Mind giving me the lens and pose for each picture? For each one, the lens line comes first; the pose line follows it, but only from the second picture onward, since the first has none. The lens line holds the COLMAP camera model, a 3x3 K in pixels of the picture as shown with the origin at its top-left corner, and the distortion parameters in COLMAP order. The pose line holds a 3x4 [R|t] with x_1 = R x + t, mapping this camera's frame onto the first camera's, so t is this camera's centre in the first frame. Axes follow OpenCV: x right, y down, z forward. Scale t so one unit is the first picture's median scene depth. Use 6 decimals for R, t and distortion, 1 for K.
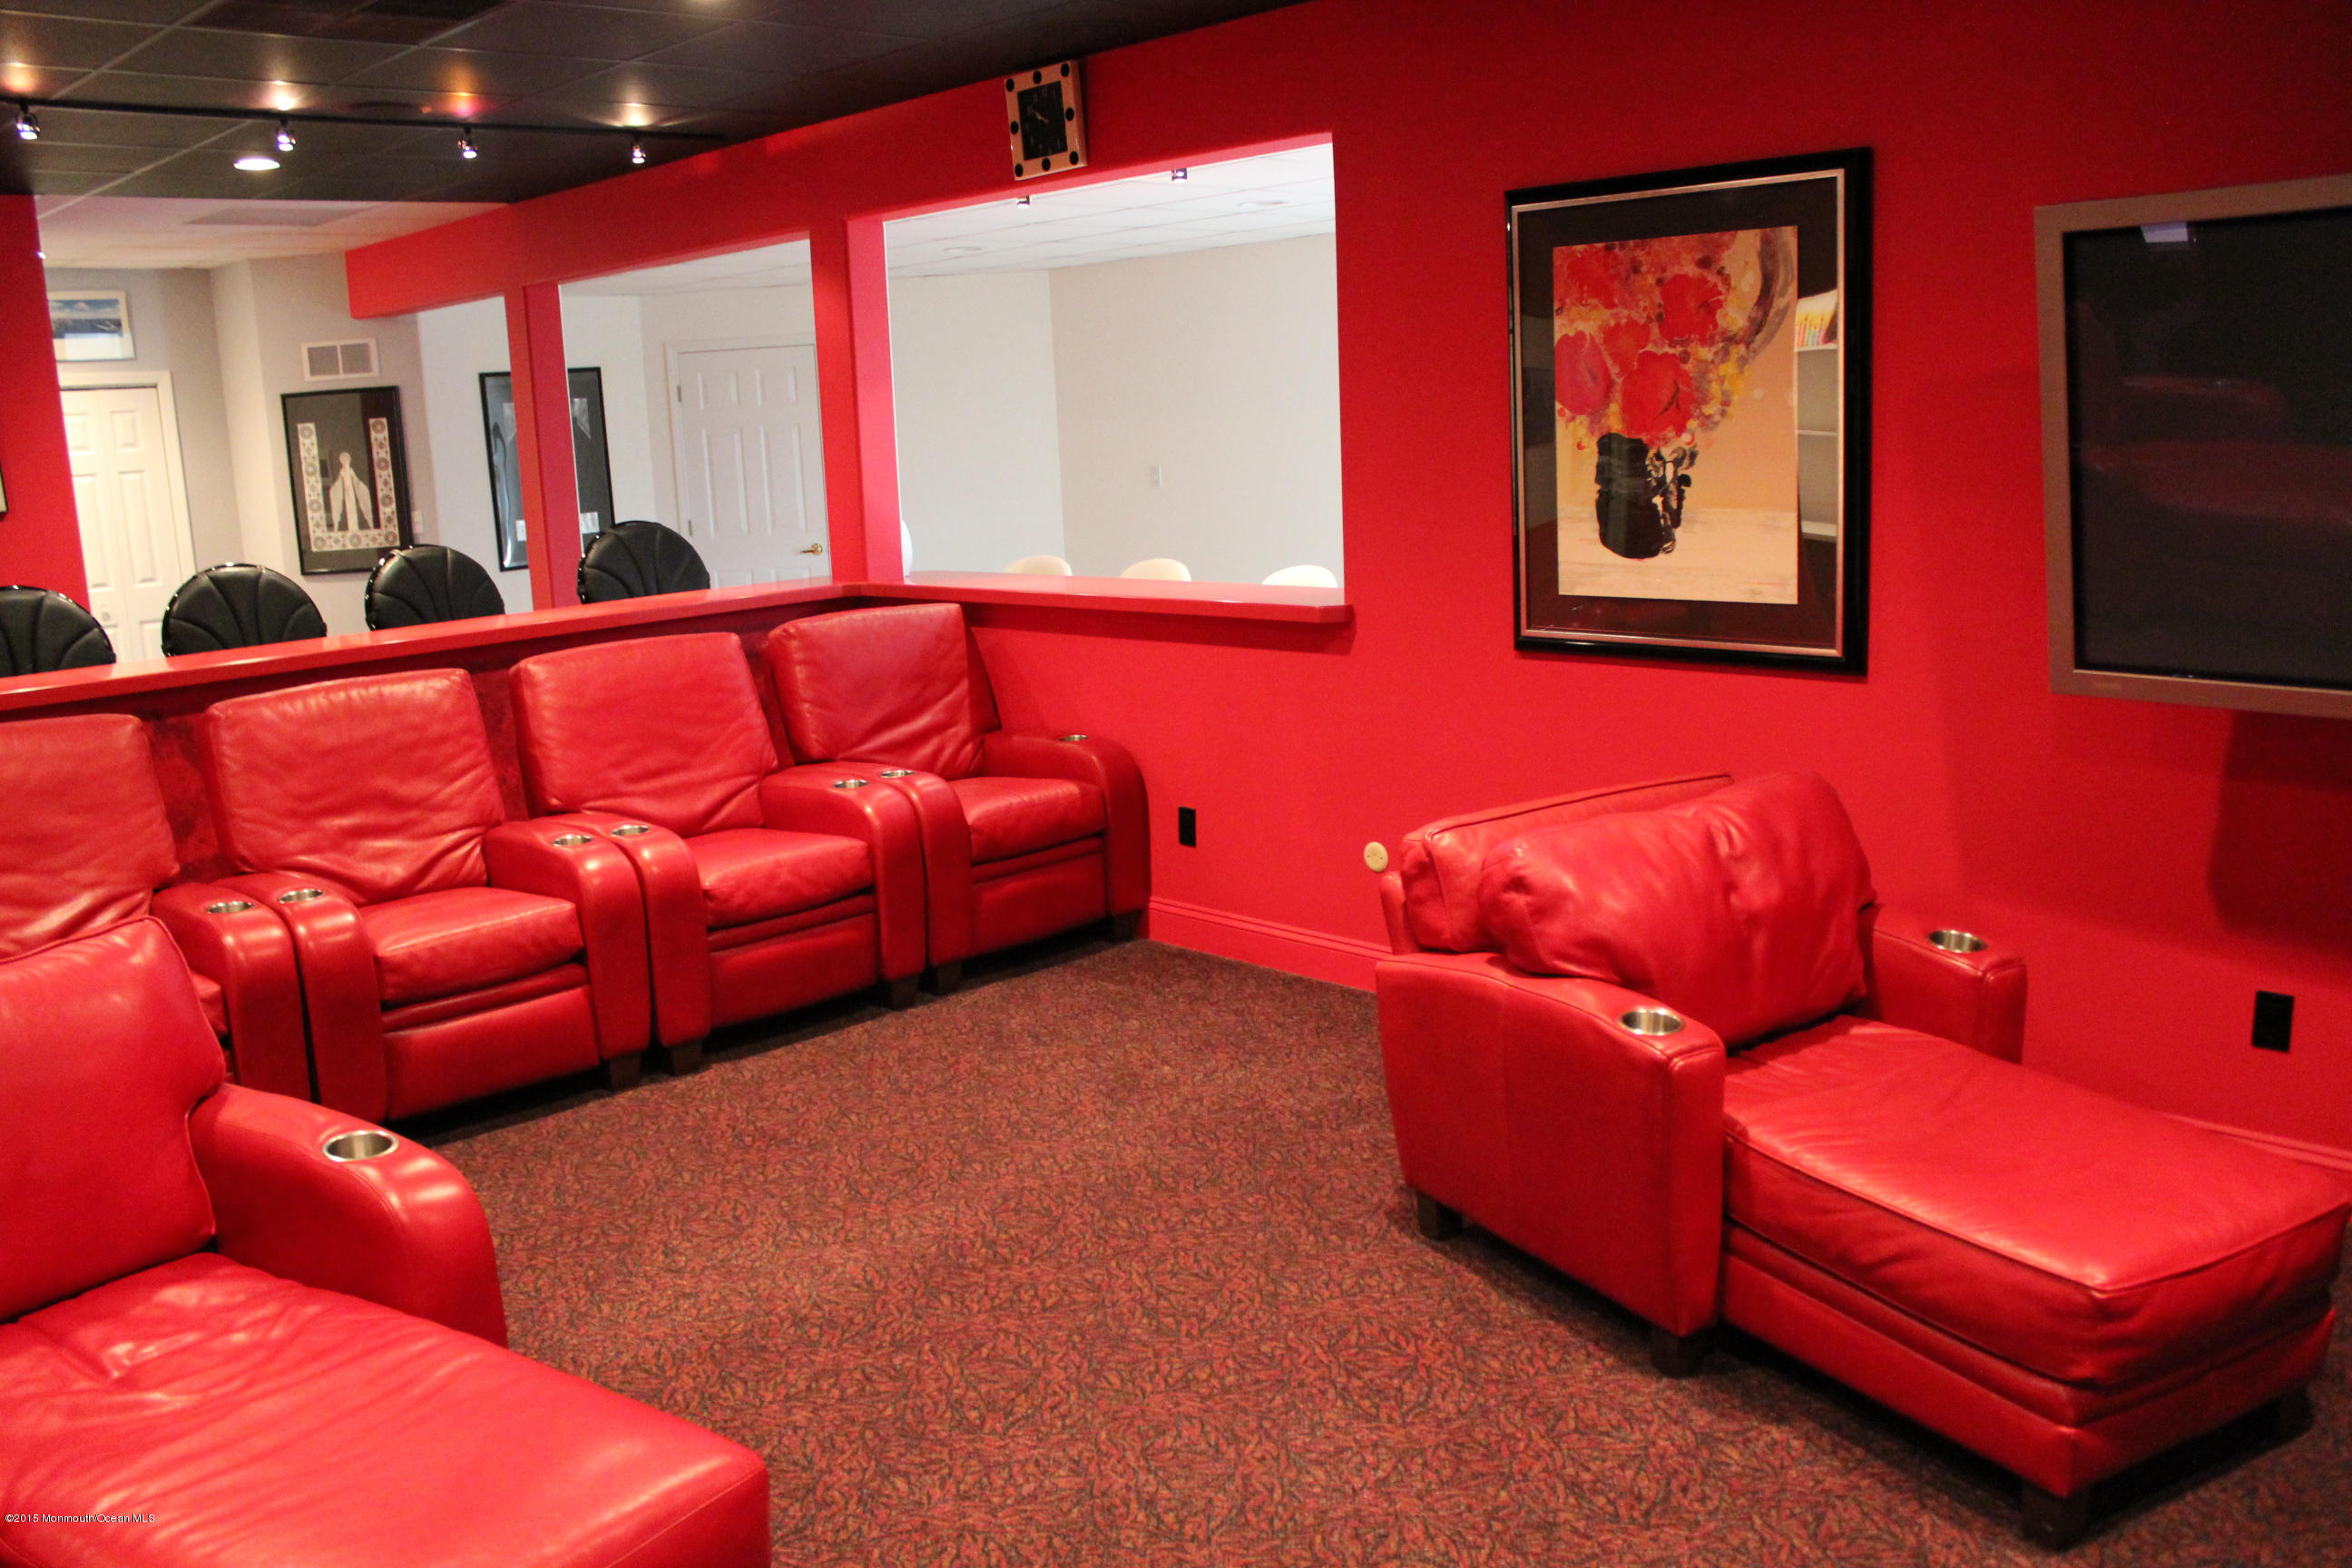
lens RADIAL K [[1950.1, 0, 1153.9], [0, 1950.1, 792.0], [0, 0, 1]] dist [-0.167977, 0.153190]
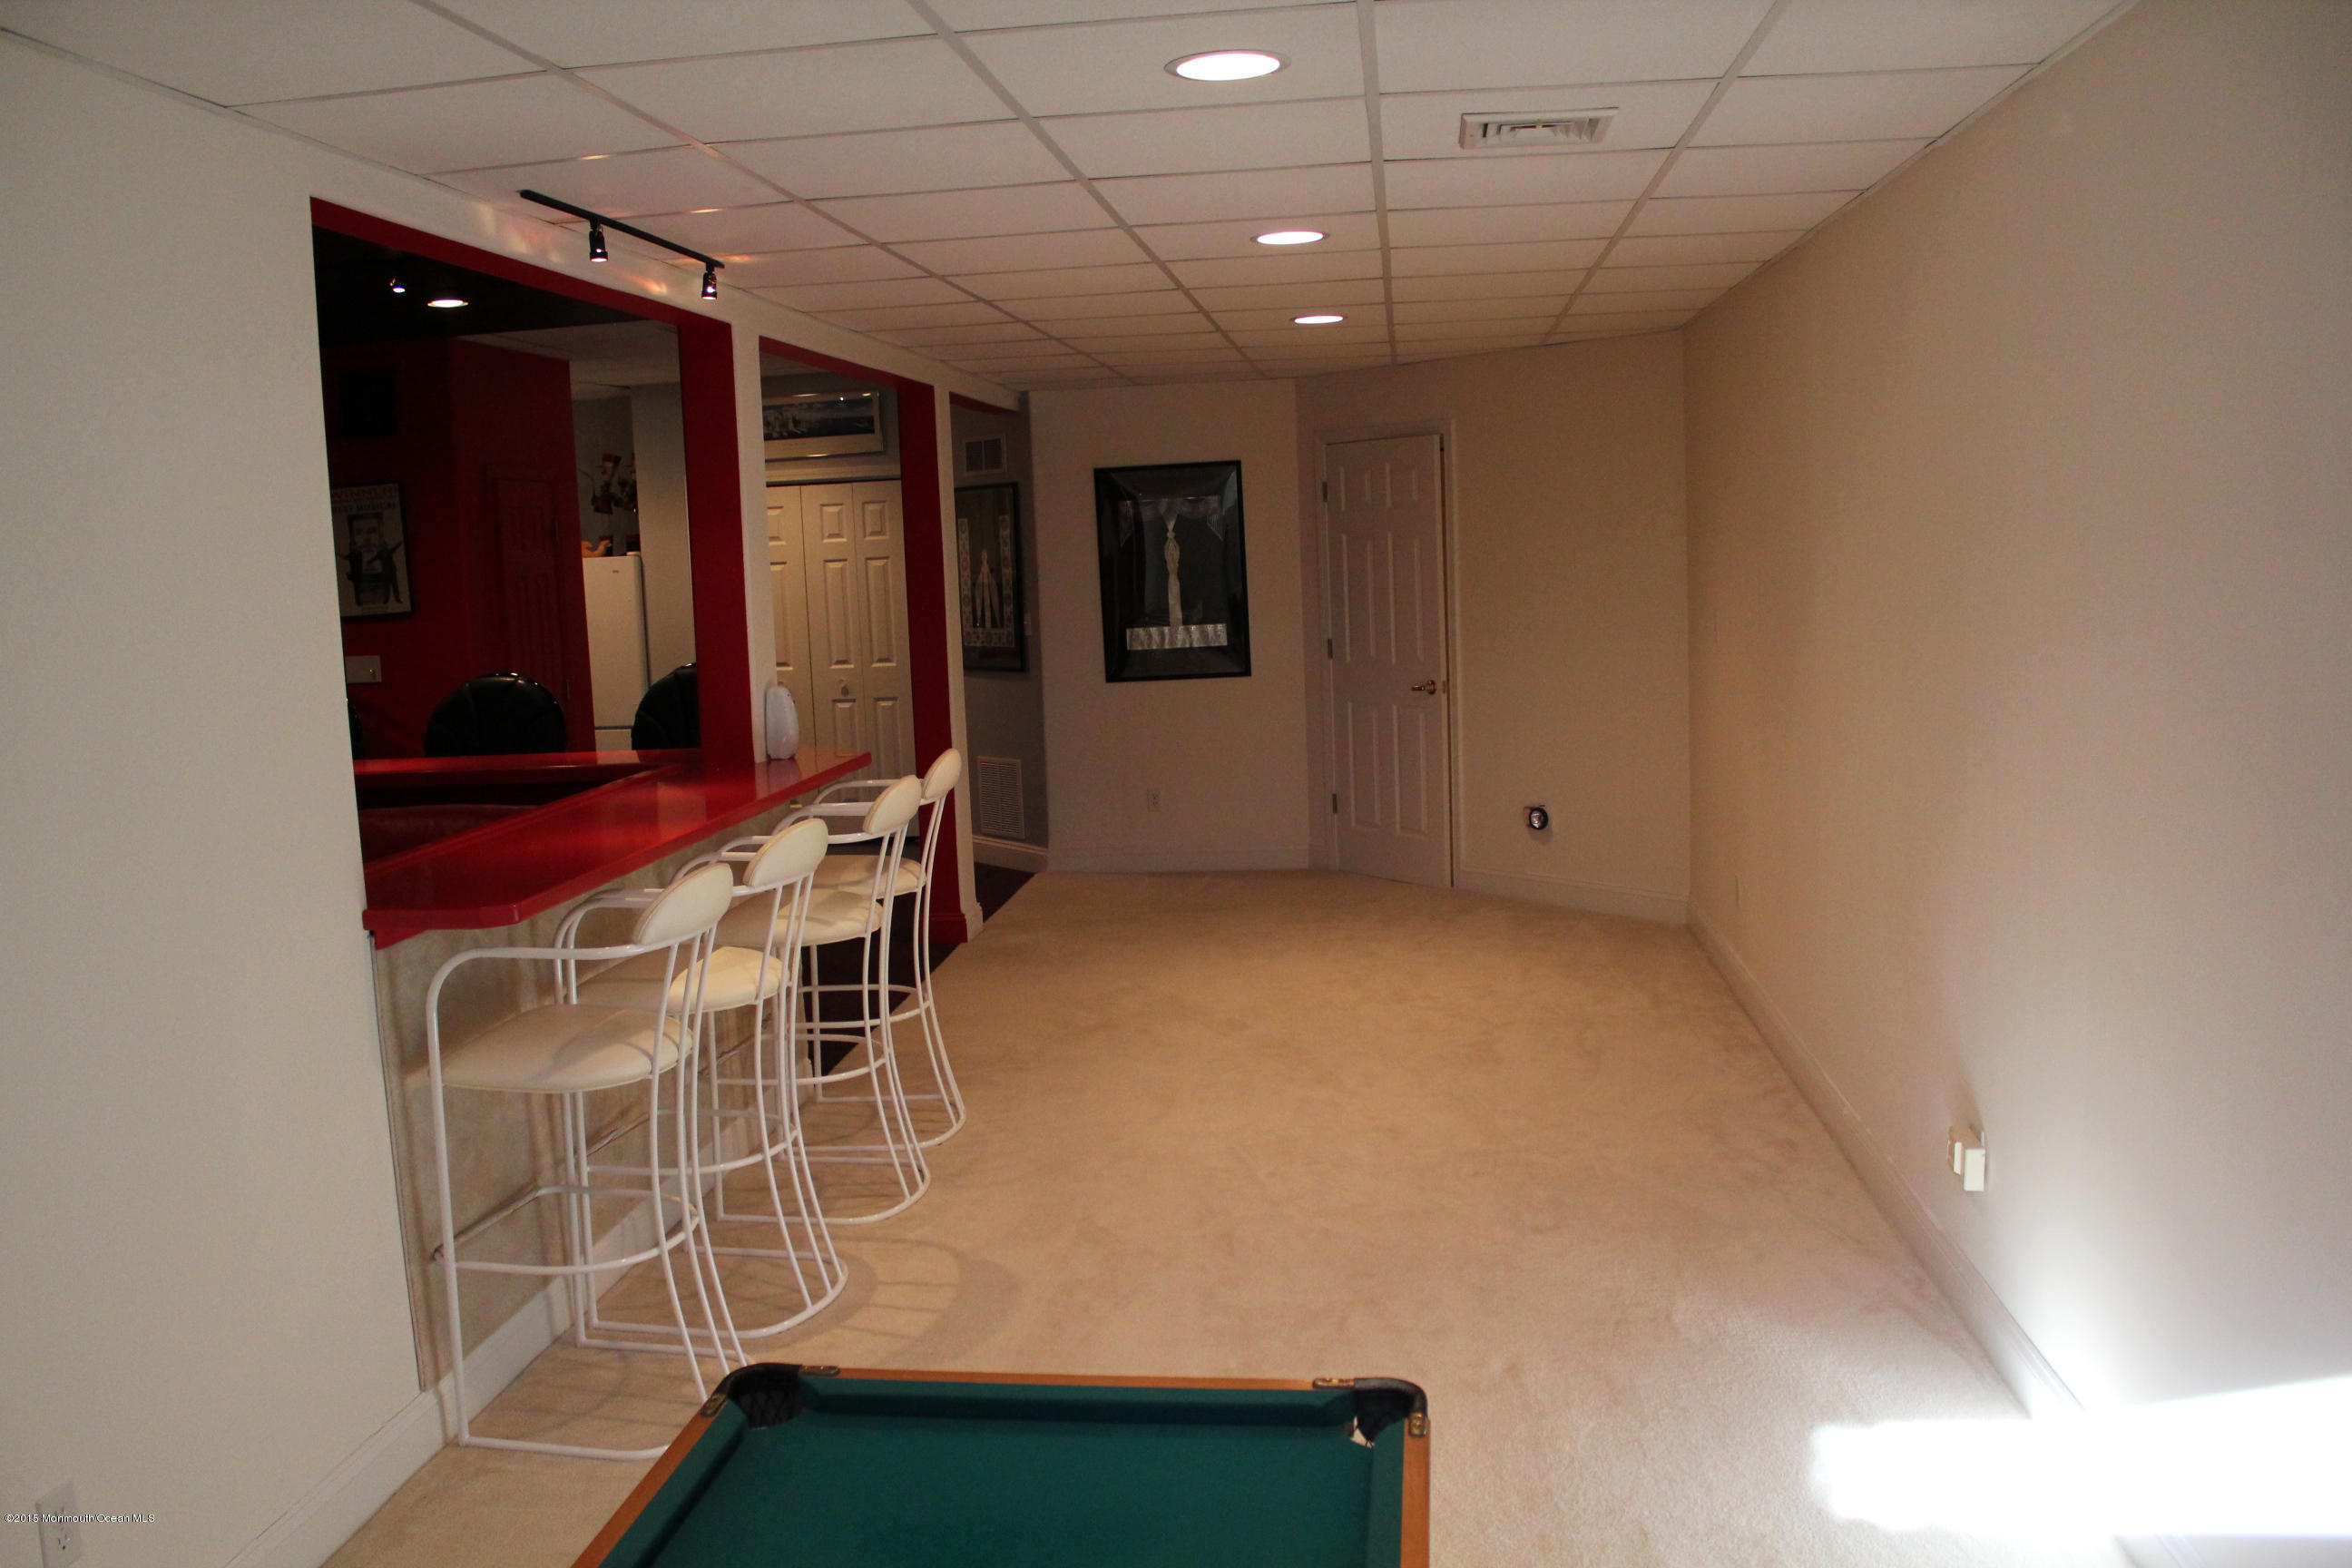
lens RADIAL K [[1950.1, 0, 1153.9], [0, 1950.1, 792.0], [0, 0, 1]] dist [-0.167977, 0.153190]
pose [[0.622228, 0.122558, -0.773183, 0.423583], [-0.139772, 0.989192, 0.044315, -0.110726], [0.770257, 0.080495, 0.632633, 0.436613]]
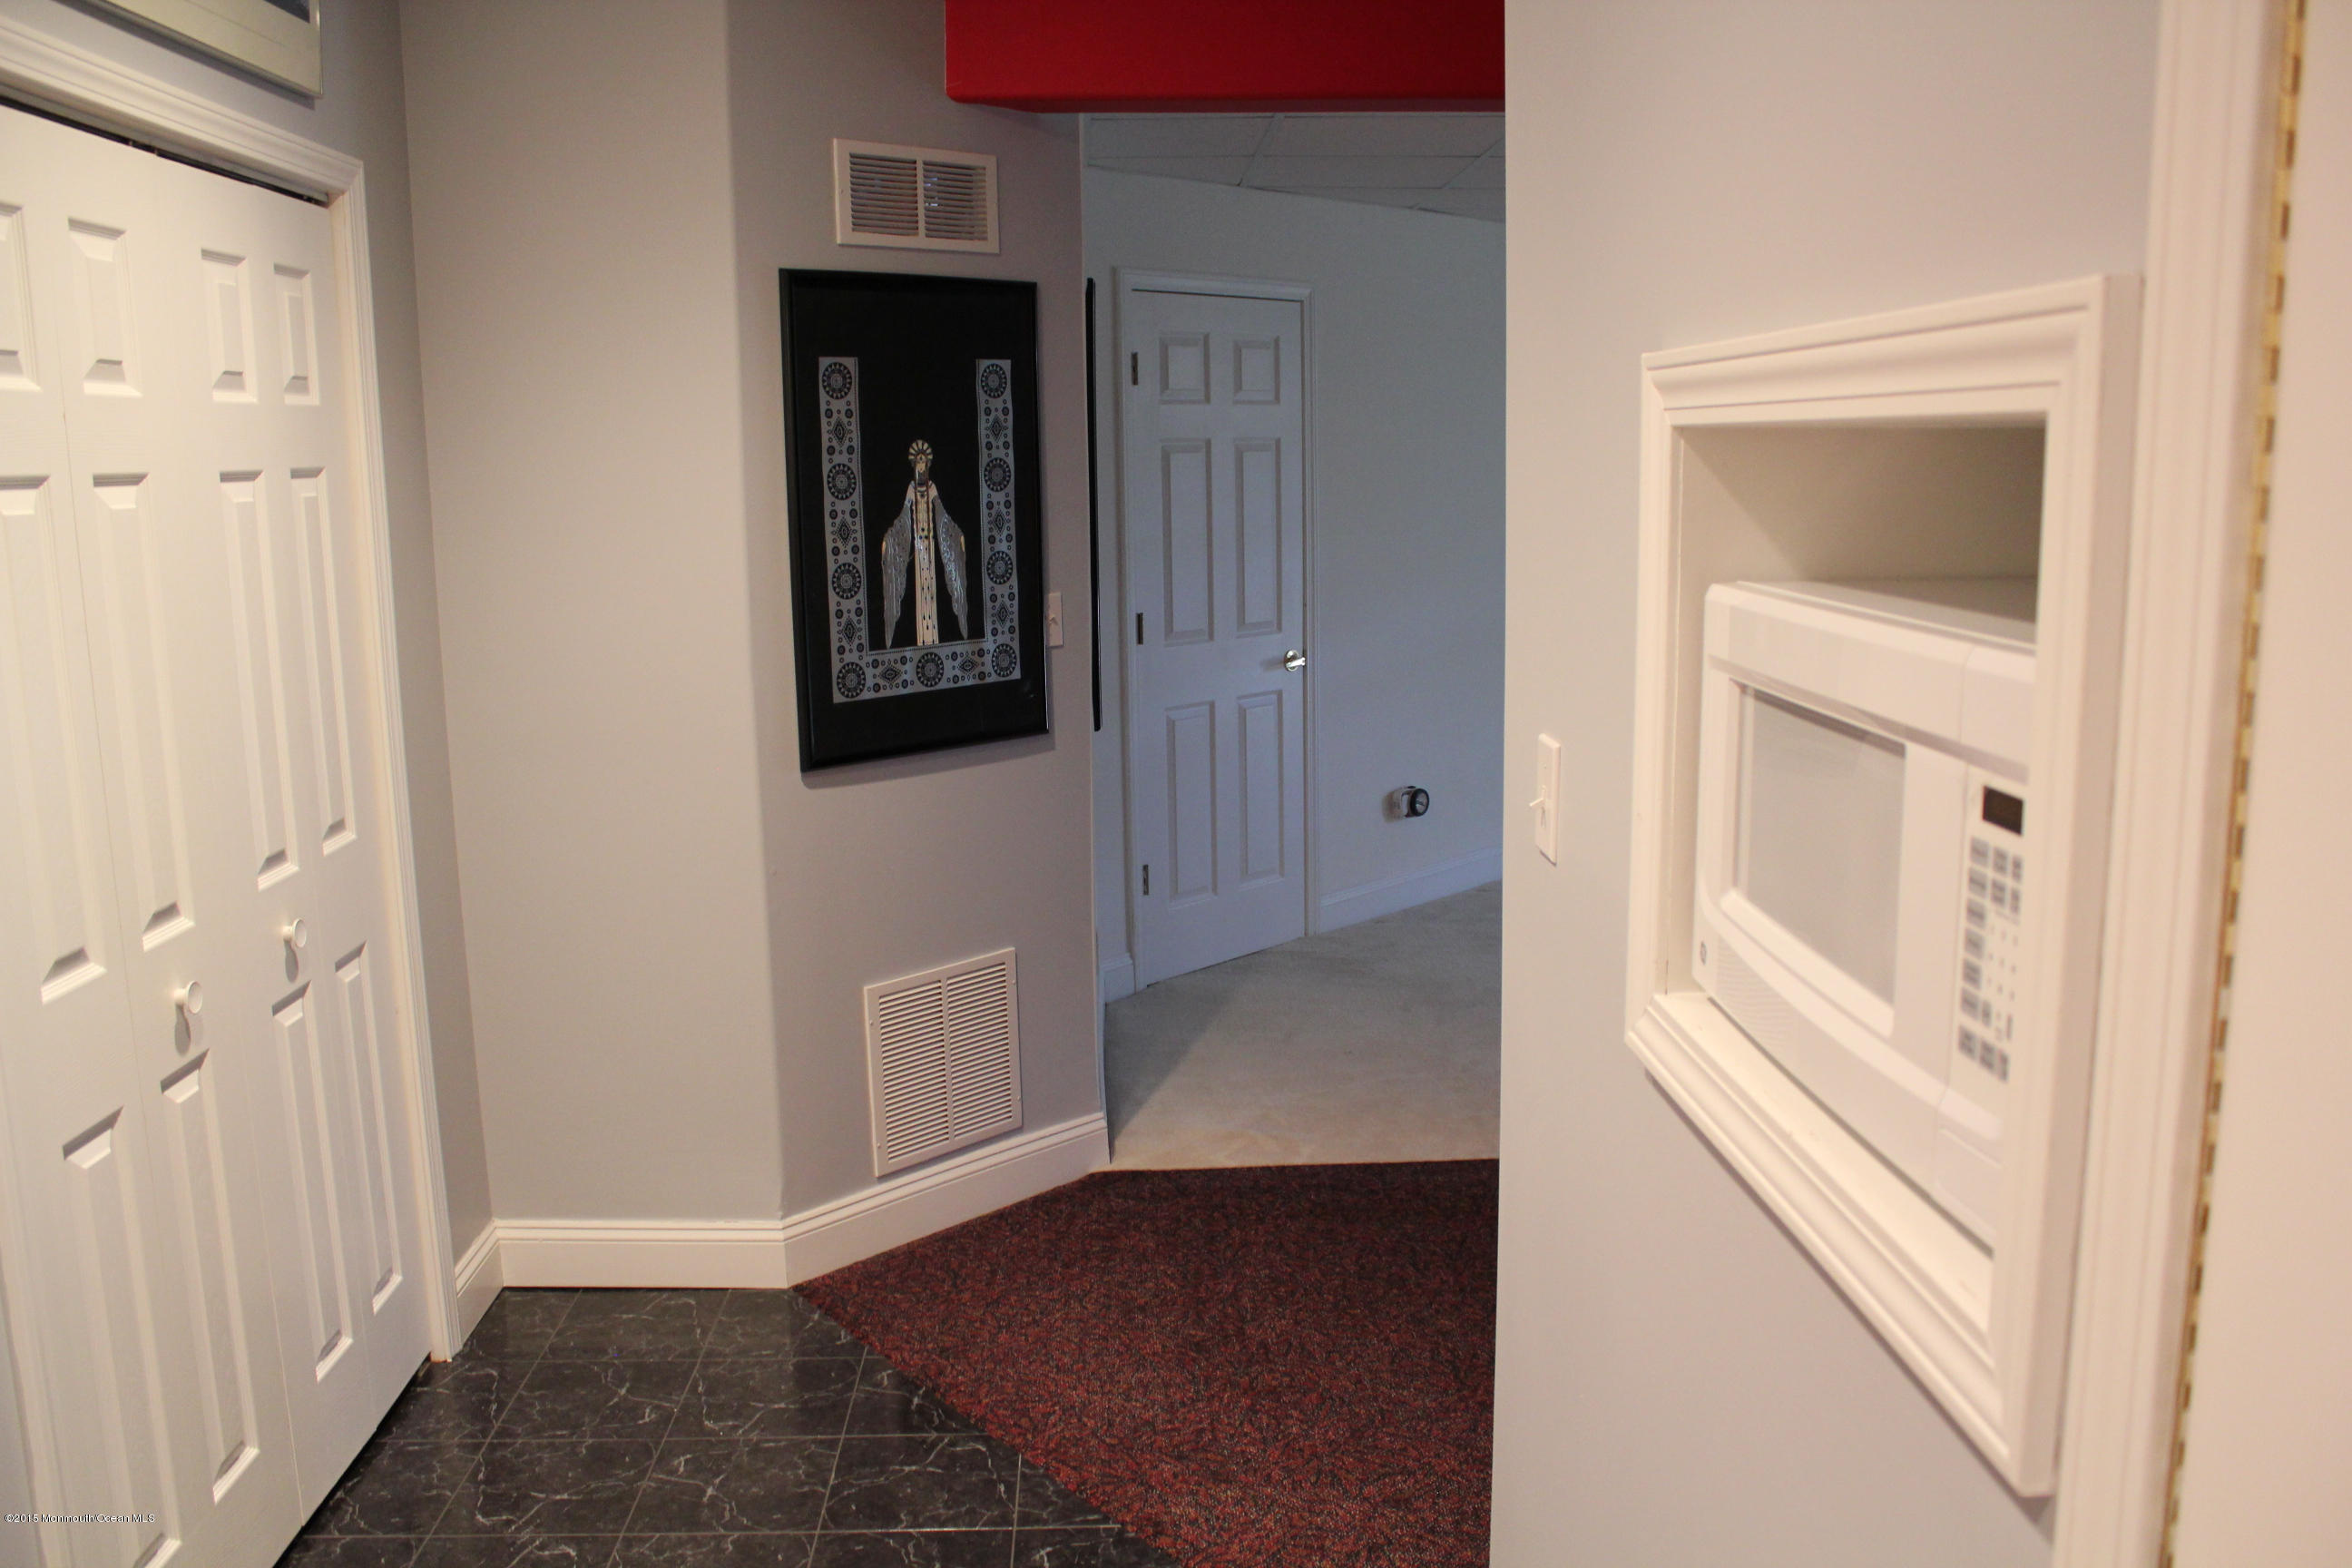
lens RADIAL K [[1950.1, 0, 1153.9], [0, 1950.1, 792.0], [0, 0, 1]] dist [-0.167977, 0.153190]
pose [[0.679183, -0.091997, 0.728181, -0.682203], [0.128051, 0.991750, 0.005862, -0.104997], [-0.722713, 0.089263, 0.685360, 0.702960]]
